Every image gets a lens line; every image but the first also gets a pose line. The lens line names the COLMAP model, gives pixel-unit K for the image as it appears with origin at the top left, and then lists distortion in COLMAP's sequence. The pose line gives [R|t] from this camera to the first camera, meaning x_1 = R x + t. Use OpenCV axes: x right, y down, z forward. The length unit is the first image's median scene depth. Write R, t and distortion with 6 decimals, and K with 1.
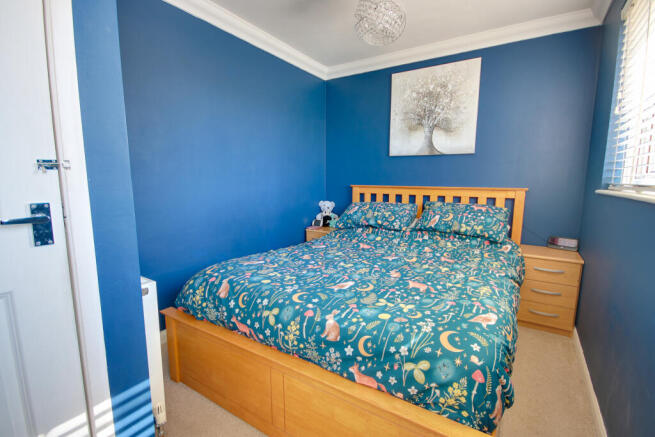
lens RADIAL K [[303.9, 0, 339.3], [0, 303.9, 219.7], [0, 0, 1]] dist [-0.000141, -0.000008]
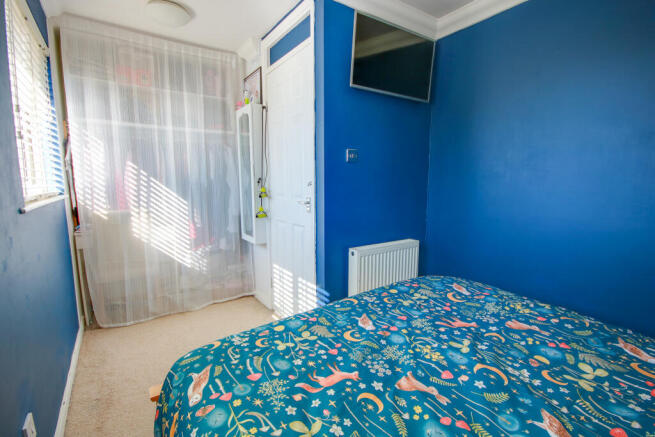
lens RADIAL K [[303.9, 0, 339.3], [0, 303.9, 219.7], [0, 0, 1]] dist [-0.000141, -0.000008]
pose [[-0.379431, 0.111907, -0.918427, 0.846459], [-0.126267, 0.977108, 0.171222, -0.213536], [0.916564, 0.180934, -0.356615, 1.284251]]
